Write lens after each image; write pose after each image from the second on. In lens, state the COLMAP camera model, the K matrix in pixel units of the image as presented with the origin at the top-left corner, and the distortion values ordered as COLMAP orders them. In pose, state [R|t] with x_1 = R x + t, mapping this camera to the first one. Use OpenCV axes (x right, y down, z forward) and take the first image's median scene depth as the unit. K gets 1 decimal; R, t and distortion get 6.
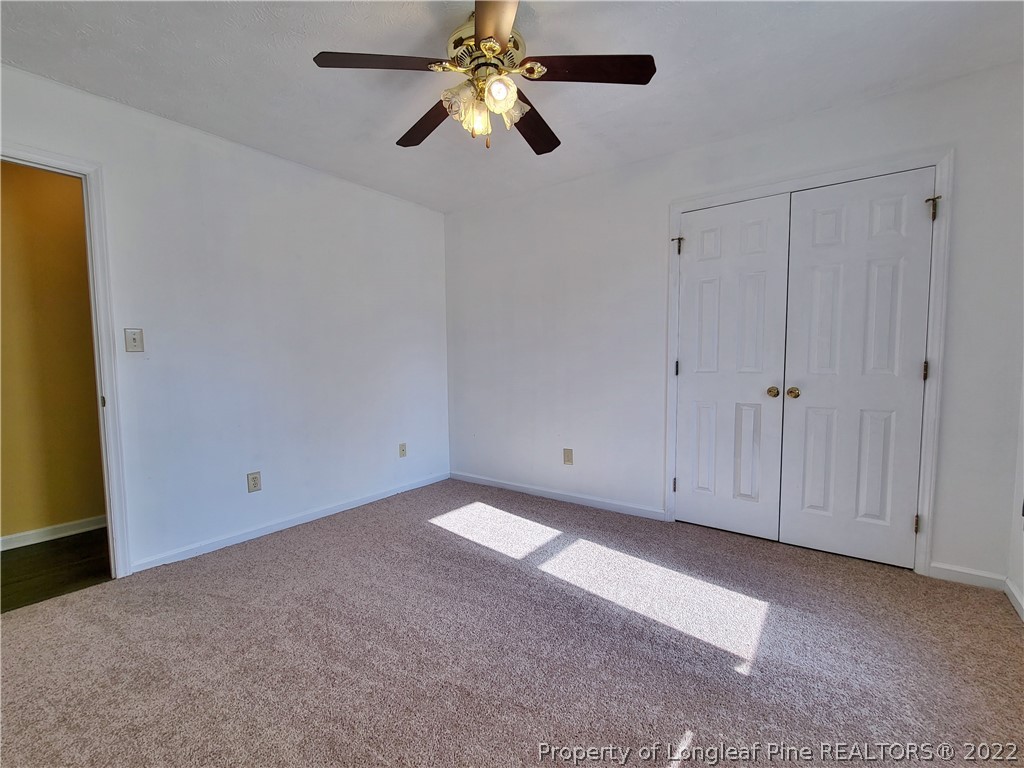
lens RADIAL K [[460.9, 0, 507.3], [0, 460.9, 390.9], [0, 0, 1]] dist [-0.000145, 0.000202]
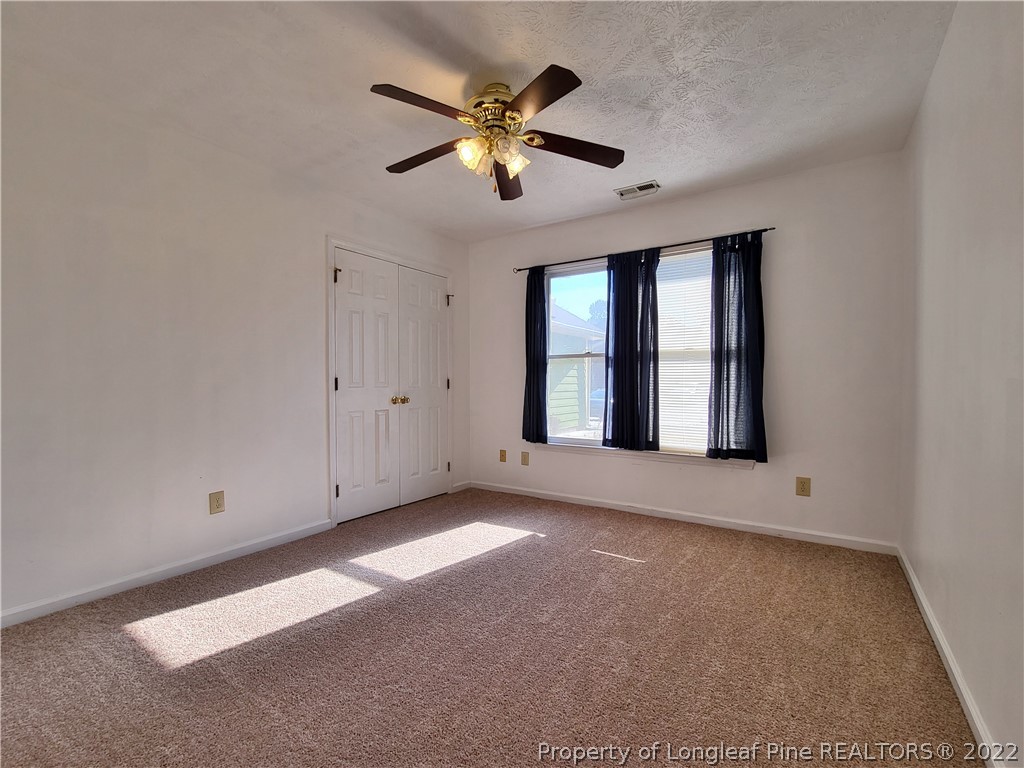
lens RADIAL K [[460.9, 0, 507.3], [0, 460.9, 390.9], [0, 0, 1]] dist [-0.000145, 0.000202]
pose [[-0.052032, -0.007765, 0.998615, -0.823398], [0.071948, 0.997342, 0.011504, -0.017153], [-0.996050, 0.072447, -0.051335, 0.709372]]
